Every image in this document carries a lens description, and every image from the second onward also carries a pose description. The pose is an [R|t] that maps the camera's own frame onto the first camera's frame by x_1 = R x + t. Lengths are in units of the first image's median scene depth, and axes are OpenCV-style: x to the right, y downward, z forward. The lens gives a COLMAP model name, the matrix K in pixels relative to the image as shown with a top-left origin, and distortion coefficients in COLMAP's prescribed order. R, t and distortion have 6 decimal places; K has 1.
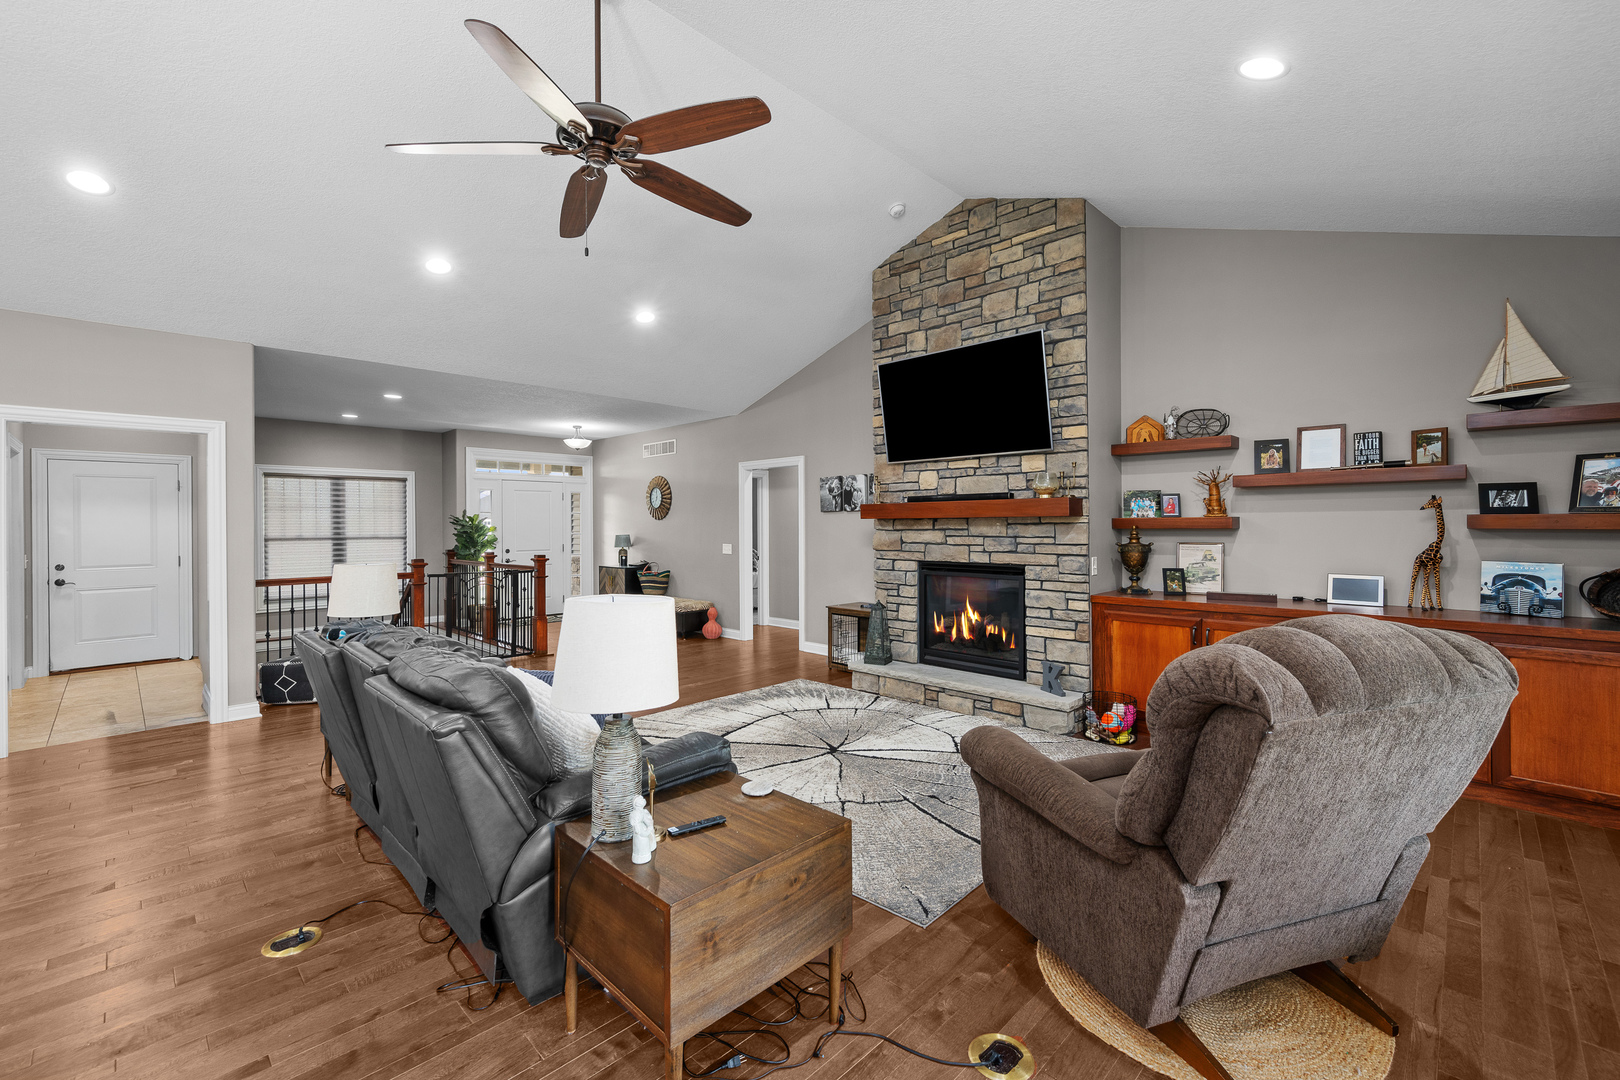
lens RADIAL K [[678.0, 0, 820.4], [0, 678.0, 524.3], [0, 0, 1]] dist [-0.000783, 0.000778]
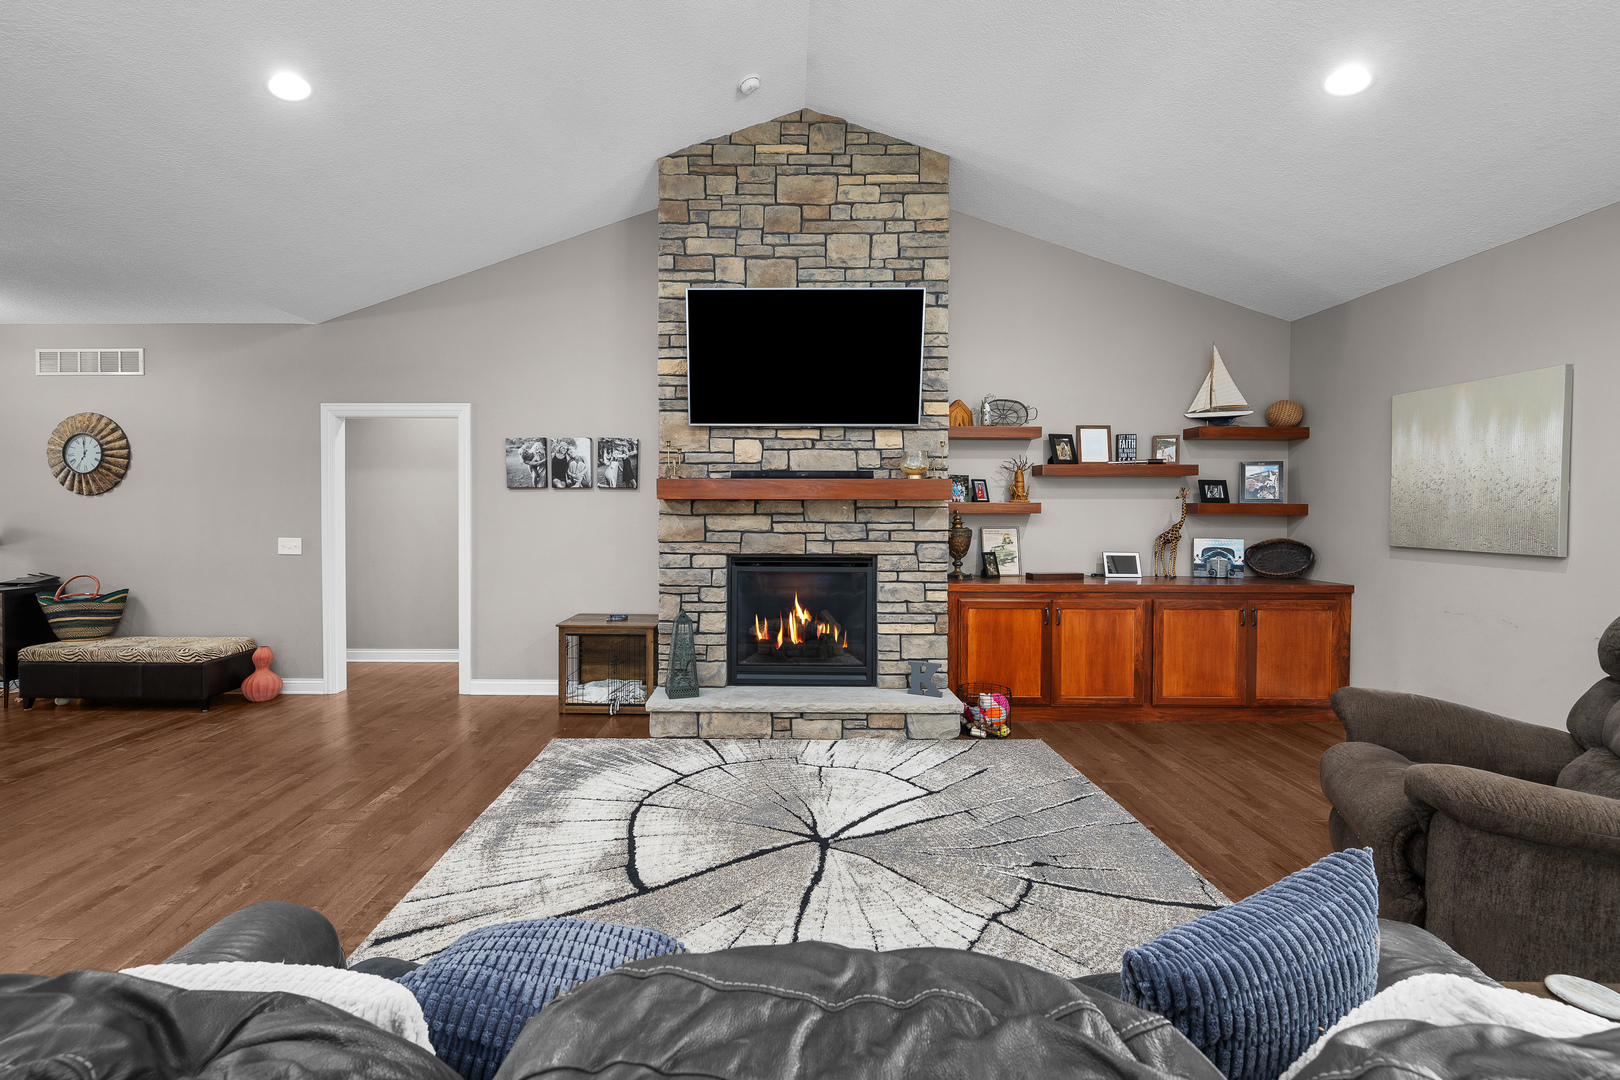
lens RADIAL K [[678.0, 0, 761.5], [0, 678.0, 519.1], [0, 0, 1]] dist [-0.000783, 0.000778]
pose [[0.725536, -0.004757, 0.688168, -0.412078], [-0.006425, 0.999886, 0.013686, 0.003067], [-0.688154, -0.014351, 0.725423, 0.468312]]
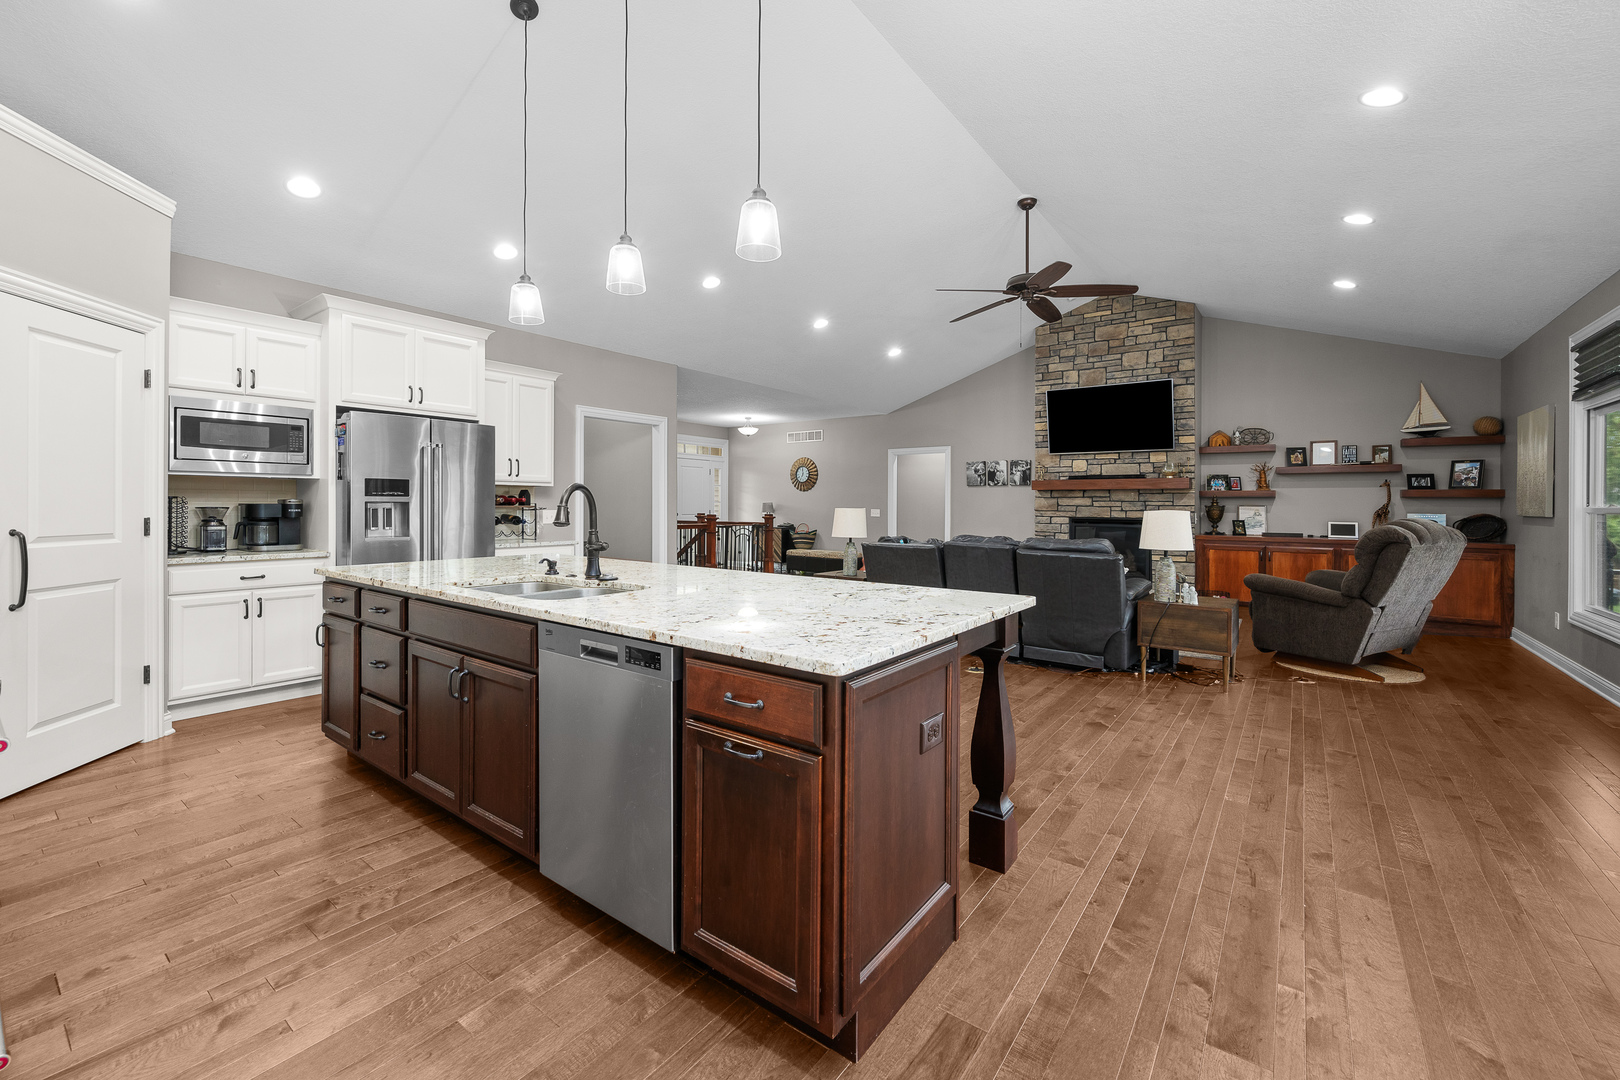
lens RADIAL K [[678.0, 0, 808.9], [0, 678.0, 502.3], [0, 0, 1]] dist [-0.000783, 0.000778]
pose [[0.989661, 0.010820, 0.143019, -0.766701], [-0.010477, 0.999940, -0.003151, 0.034911], [-0.143045, 0.001620, 0.989715, -0.521791]]
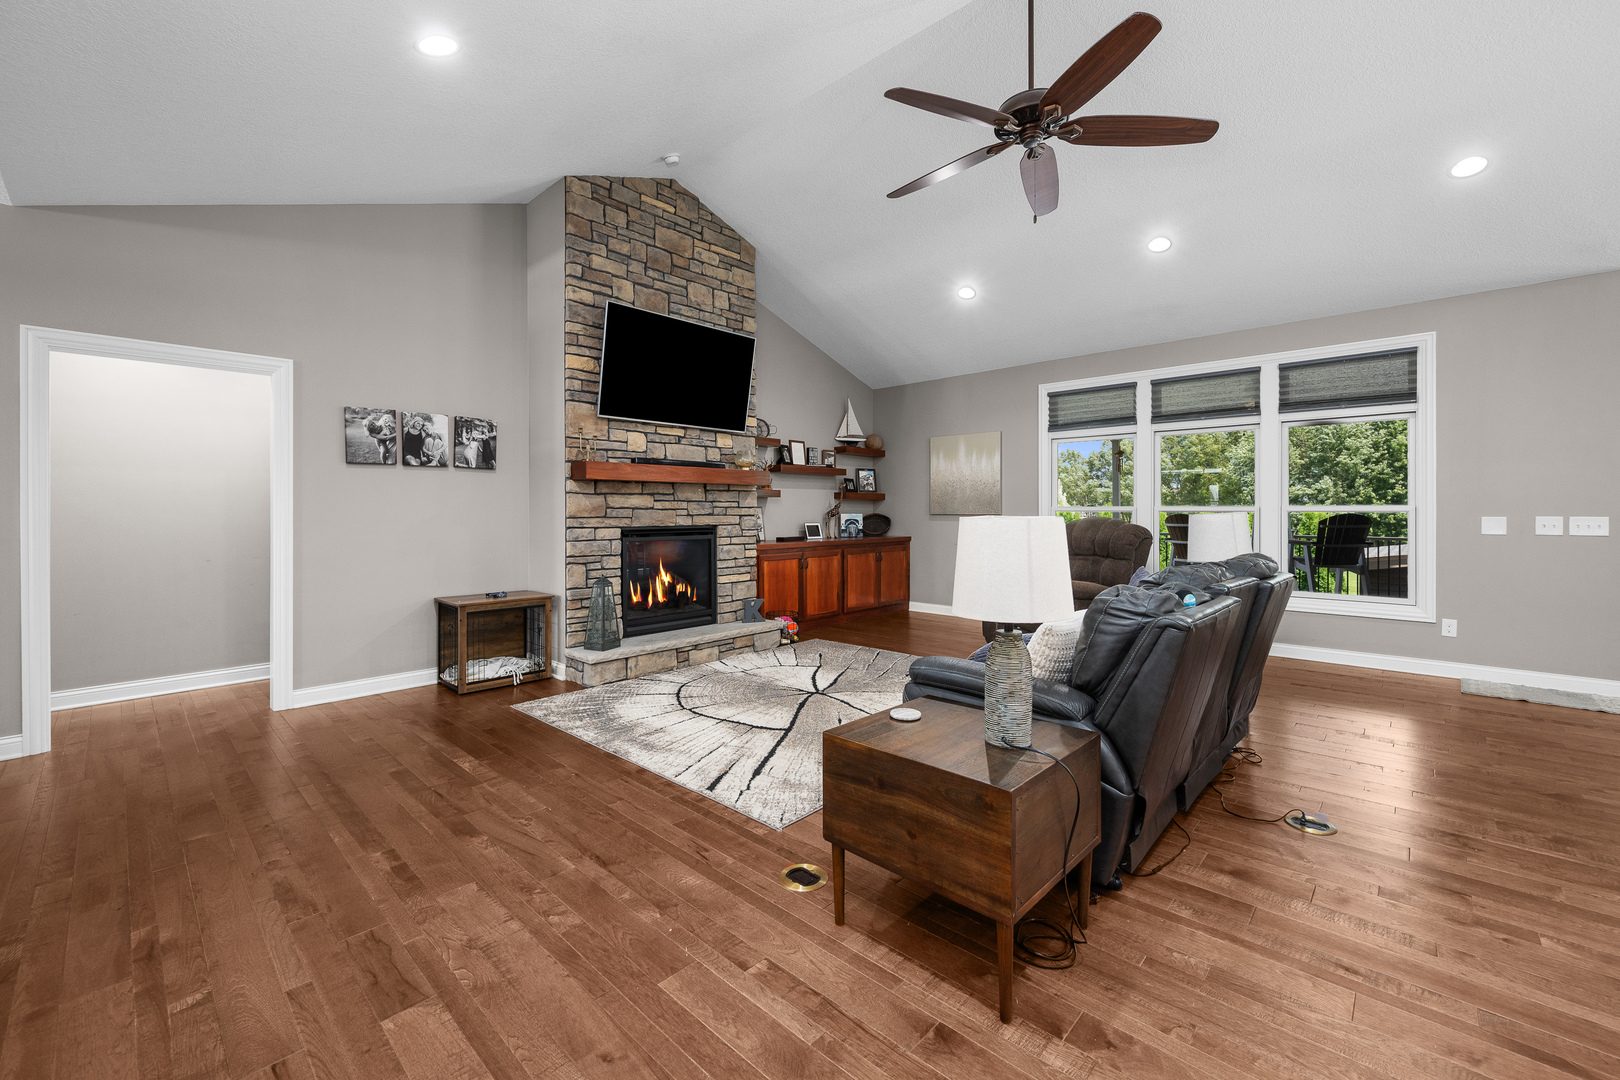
lens RADIAL K [[678.0, 0, 812.4], [0, 678.0, 510.0], [0, 0, 1]] dist [-0.000783, 0.000778]
pose [[-0.036072, 0.004957, 0.999337, -0.893430], [0.002541, 0.999985, -0.004868, 0.039924], [-0.999346, 0.002363, -0.036084, 0.880424]]
